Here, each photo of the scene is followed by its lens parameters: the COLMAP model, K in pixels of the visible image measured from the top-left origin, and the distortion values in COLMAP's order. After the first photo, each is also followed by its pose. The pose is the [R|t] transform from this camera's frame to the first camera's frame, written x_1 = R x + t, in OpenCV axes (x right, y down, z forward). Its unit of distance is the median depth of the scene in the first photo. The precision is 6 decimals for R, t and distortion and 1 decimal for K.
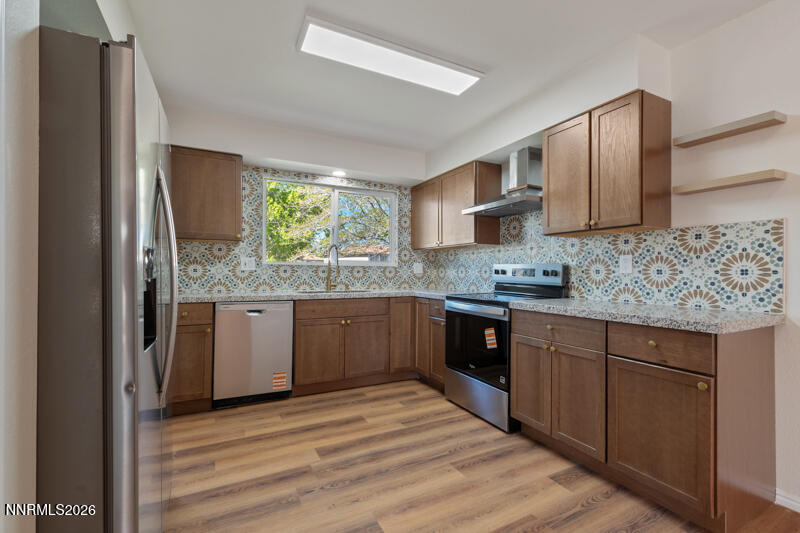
lens RADIAL K [[355.0, 0, 397.8], [0, 355.0, 271.3], [0, 0, 1]] dist [0.012239, -0.003020]
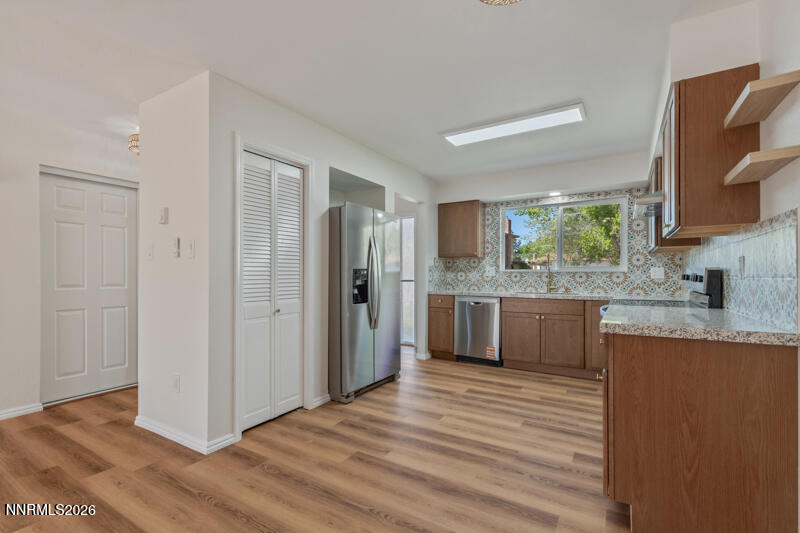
lens RADIAL K [[355.0, 0, 405.1], [0, 355.0, 274.2], [0, 0, 1]] dist [0.012239, -0.003020]
pose [[0.523179, -0.006784, -0.852196, 0.665378], [0.000487, 0.999971, -0.007661, 0.001504], [0.852223, 0.003593, 0.523167, -0.051180]]
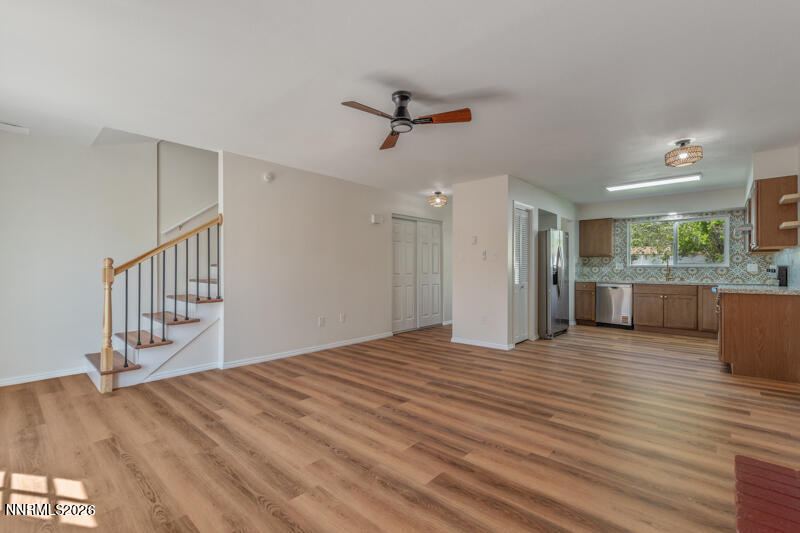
lens RADIAL K [[355.0, 0, 404.9], [0, 355.0, 268.1], [0, 0, 1]] dist [0.012239, -0.003020]
pose [[0.367241, -0.006753, -0.930101, 1.118808], [-0.002244, 0.999964, -0.008147, 0.009397], [0.930123, 0.005079, 0.367213, -0.983713]]
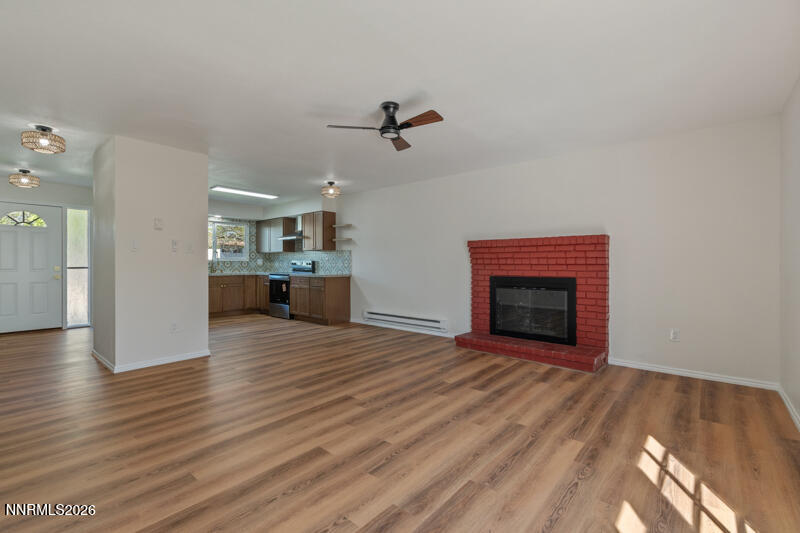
lens RADIAL K [[355.0, 0, 403.8], [0, 355.0, 265.4], [0, 0, 1]] dist [0.012239, -0.003020]
pose [[0.922527, -0.004798, 0.385903, 0.041053], [0.003360, 0.999985, 0.004401, 0.005101], [-0.385918, -0.002763, 0.922529, -1.535561]]
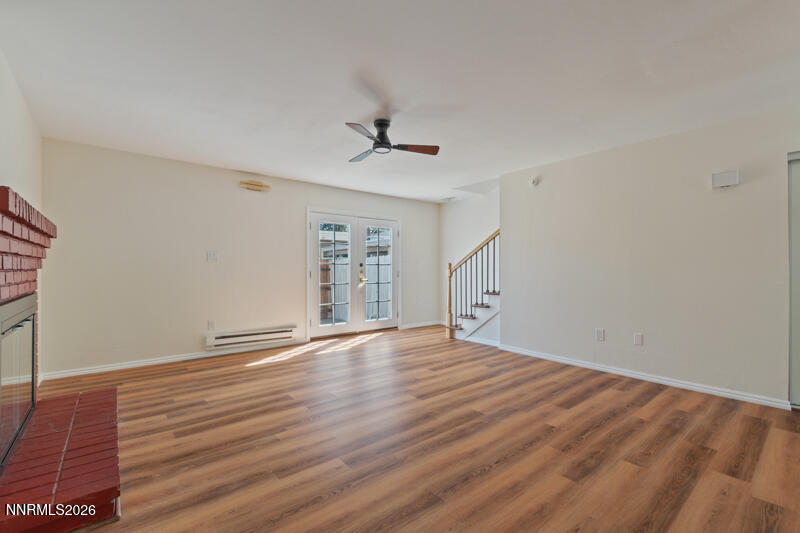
lens RADIAL K [[355.0, 0, 398.9], [0, 355.0, 253.0], [0, 0, 1]] dist [0.012239, -0.003020]
pose [[-0.977182, -0.014690, -0.211895, 0.519730], [-0.005203, 0.998962, -0.045258, 0.006596], [0.212340, -0.043123, -0.976244, 0.278080]]
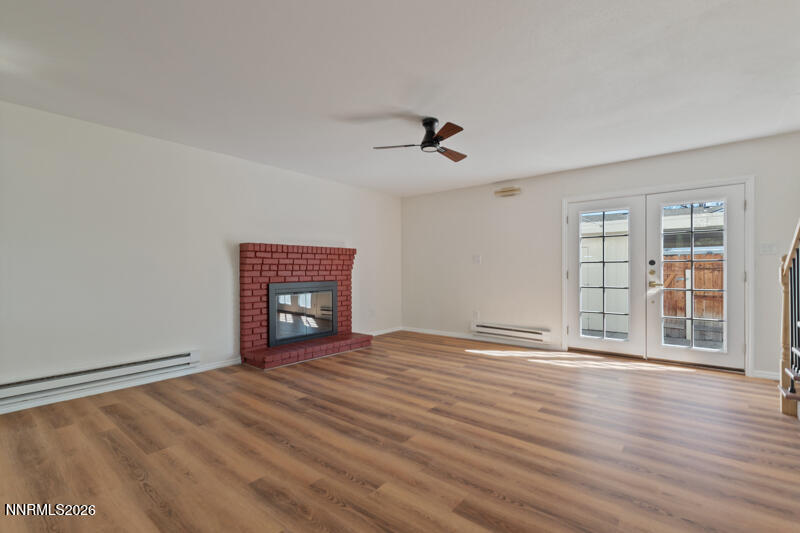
lens RADIAL K [[355.0, 0, 400.3], [0, 355.0, 258.8], [0, 0, 1]] dist [0.012239, -0.003020]
pose [[-0.400208, 0.028057, 0.915995, -0.505518], [0.005275, 0.999585, -0.028313, 0.004596], [-0.916409, -0.006499, -0.400190, -0.225545]]
